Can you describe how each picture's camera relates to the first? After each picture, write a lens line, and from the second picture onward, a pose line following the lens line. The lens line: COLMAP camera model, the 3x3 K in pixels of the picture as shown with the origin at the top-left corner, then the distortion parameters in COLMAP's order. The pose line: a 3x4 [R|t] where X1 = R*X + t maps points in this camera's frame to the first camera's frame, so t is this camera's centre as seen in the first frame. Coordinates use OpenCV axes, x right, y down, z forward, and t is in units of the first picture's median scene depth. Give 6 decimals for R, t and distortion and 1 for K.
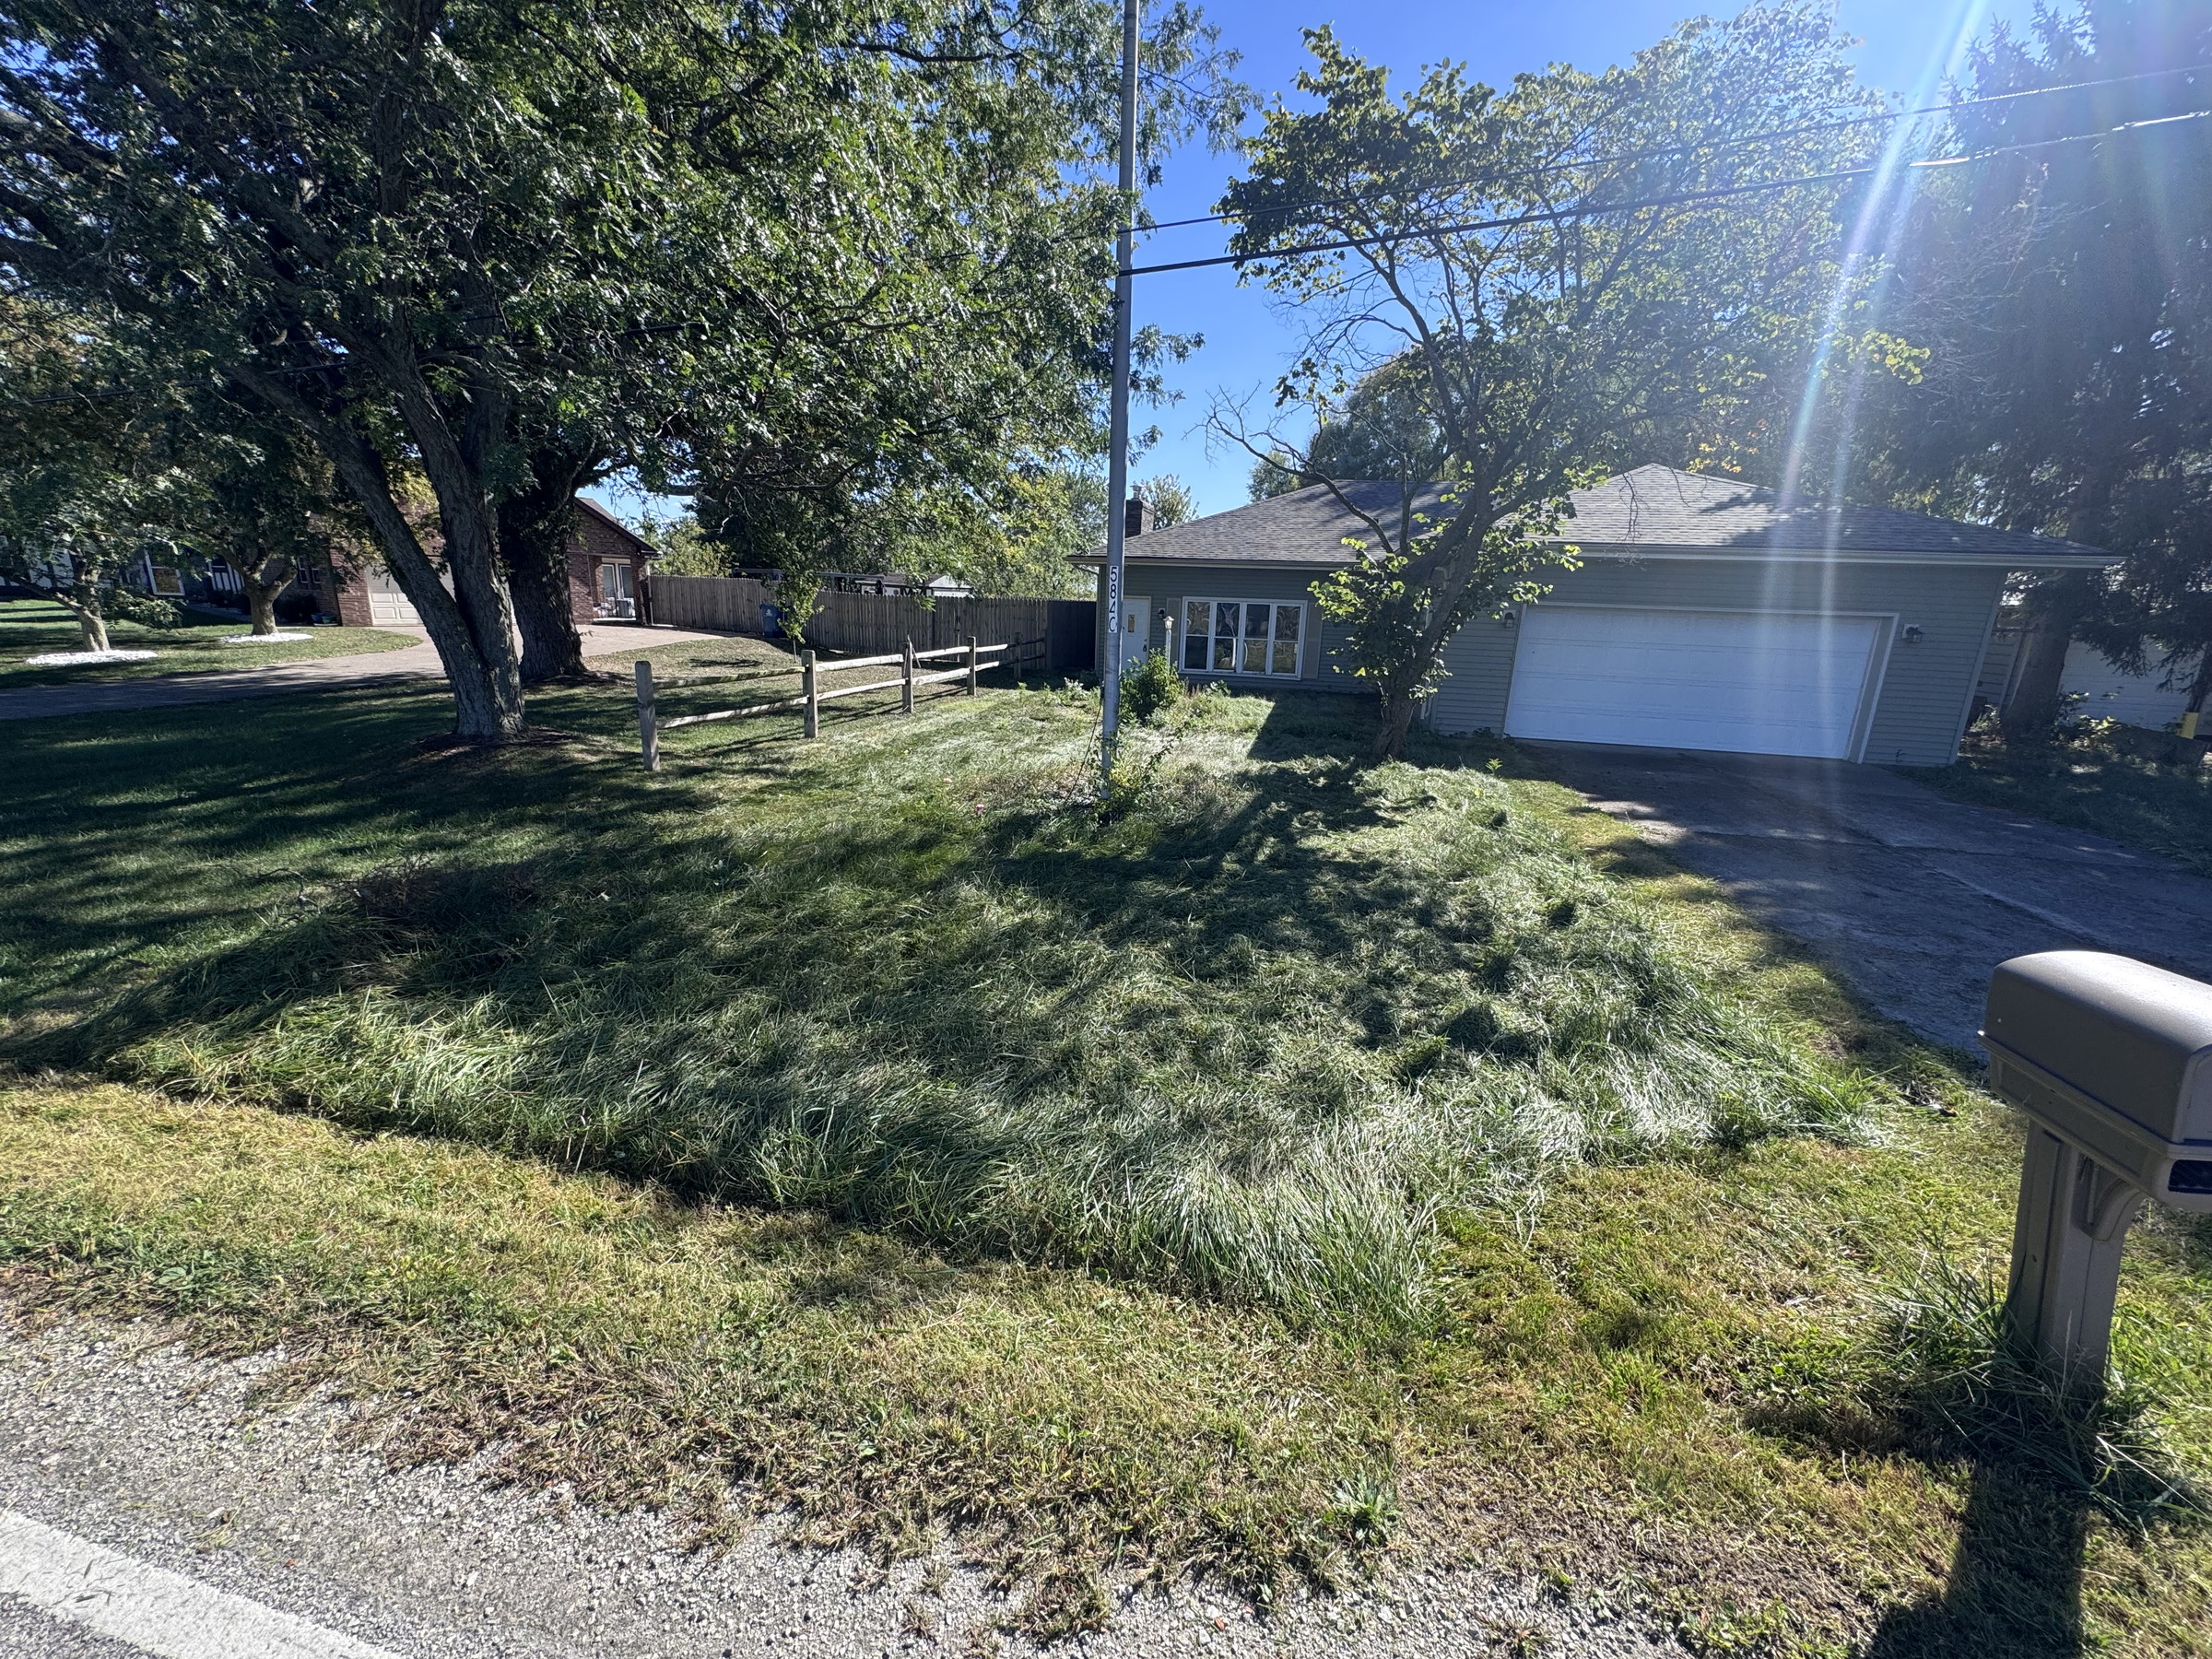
lens RADIAL K [[865.5, 0, 1106.0], [0, 865.5, 829.5], [0, 0, 1]] dist [0.001025, 0.000069]
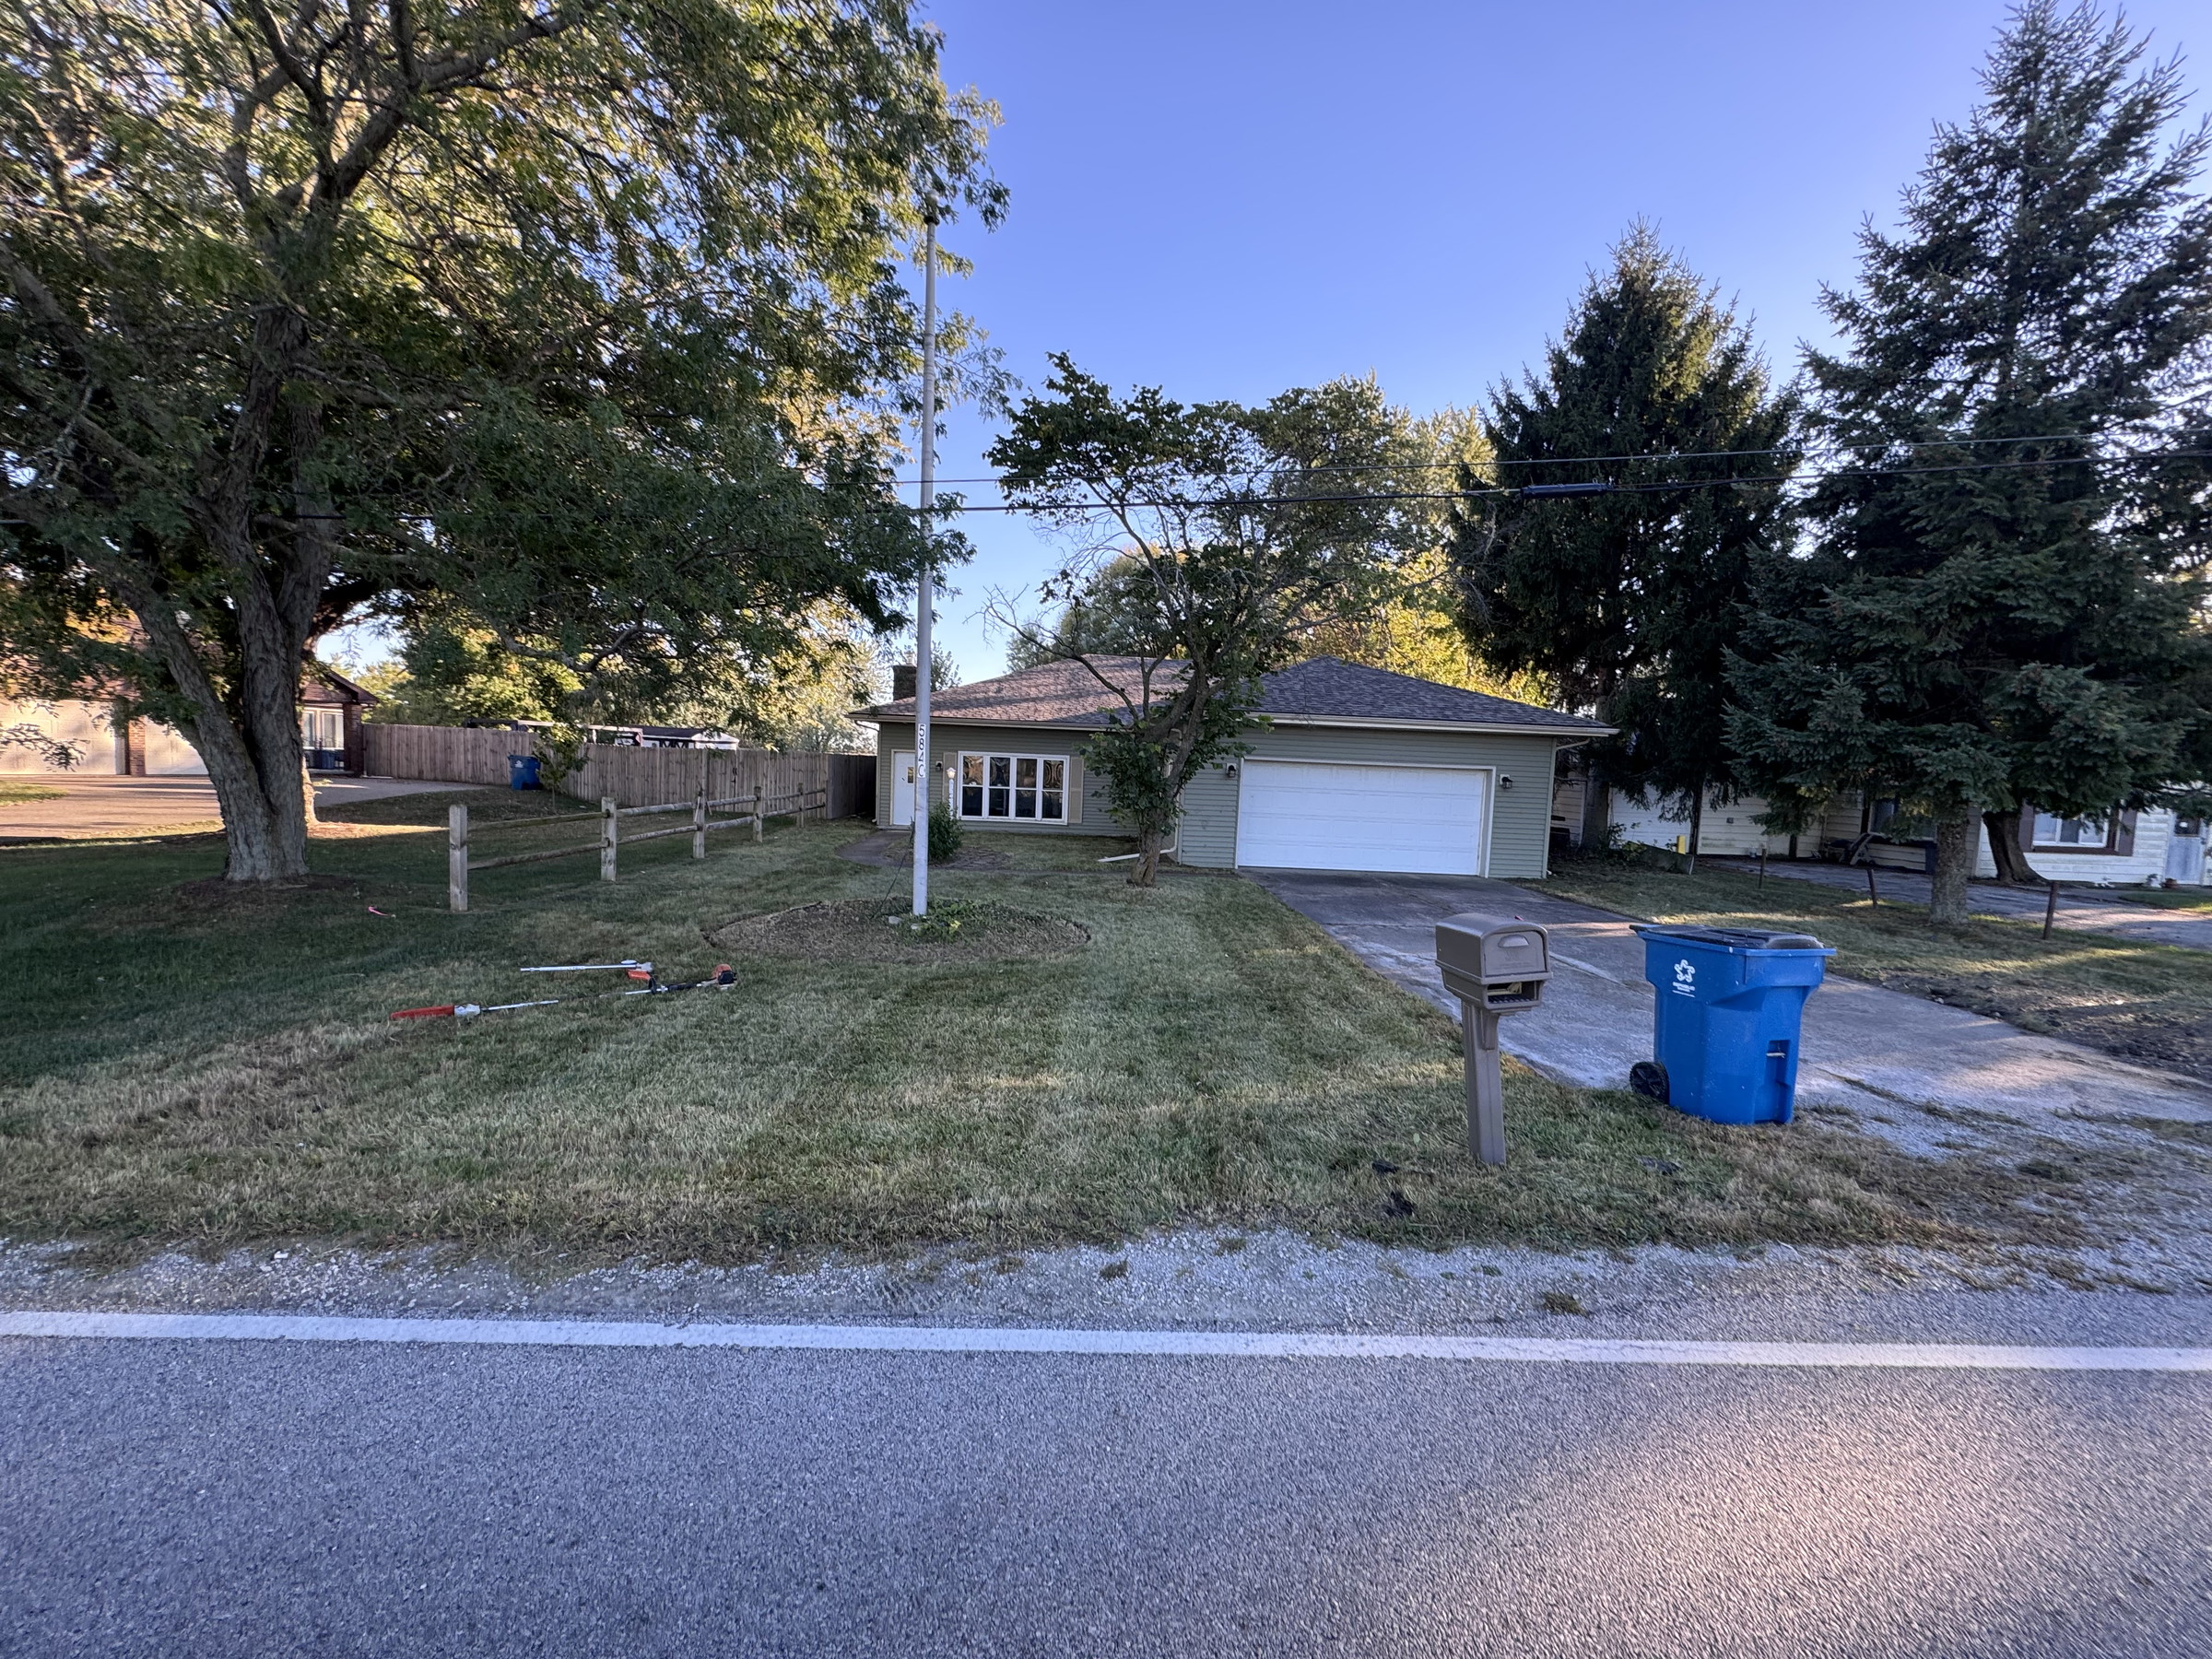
lens RADIAL K [[865.5, 0, 1106.0], [0, 865.5, 829.5], [0, 0, 1]] dist [0.001025, 0.000069]
pose [[0.963965, -0.015760, 0.265562, -0.051443], [0.061831, 0.984180, -0.166033, 0.048521], [-0.258744, 0.176470, 0.949689, -0.158879]]
